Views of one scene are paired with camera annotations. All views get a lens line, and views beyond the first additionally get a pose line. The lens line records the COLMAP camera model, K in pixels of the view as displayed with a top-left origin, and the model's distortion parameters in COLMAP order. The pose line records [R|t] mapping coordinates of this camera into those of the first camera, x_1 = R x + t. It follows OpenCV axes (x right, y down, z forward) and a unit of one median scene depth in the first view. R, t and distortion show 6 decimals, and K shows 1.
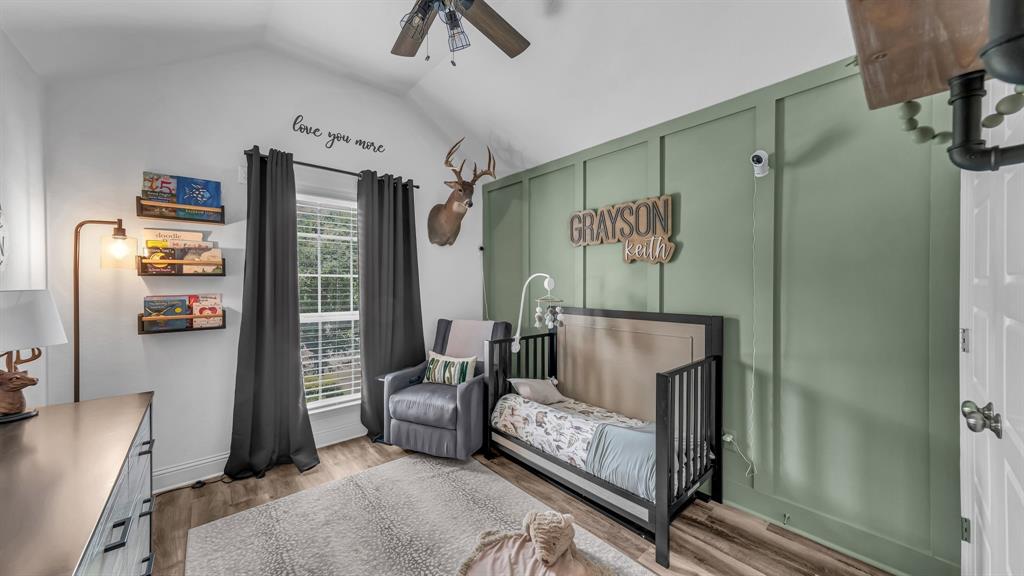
lens RADIAL K [[354.1, 0, 518.7], [0, 354.1, 299.4], [0, 0, 1]] dist [0.000983, 0.000342]
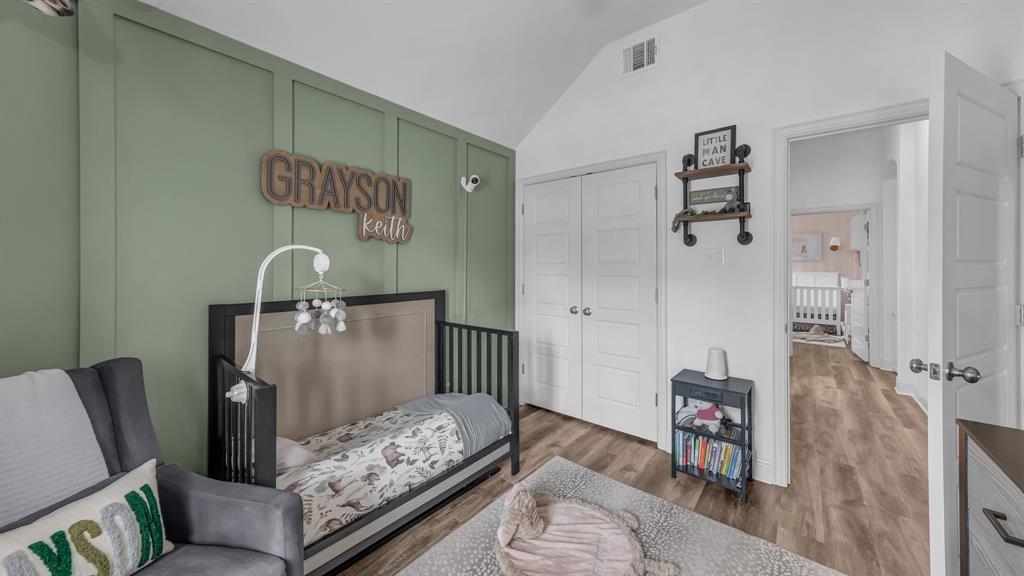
lens RADIAL K [[363.4, 0, 512.0], [0, 363.4, 270.0], [0, 0, 1]] dist [-0.000223, 0.000046]
pose [[-0.141699, -0.011968, 0.989837, -0.633122], [0.036651, 0.999178, 0.017328, -0.032355], [-0.989231, 0.038734, -0.141144, 0.789168]]
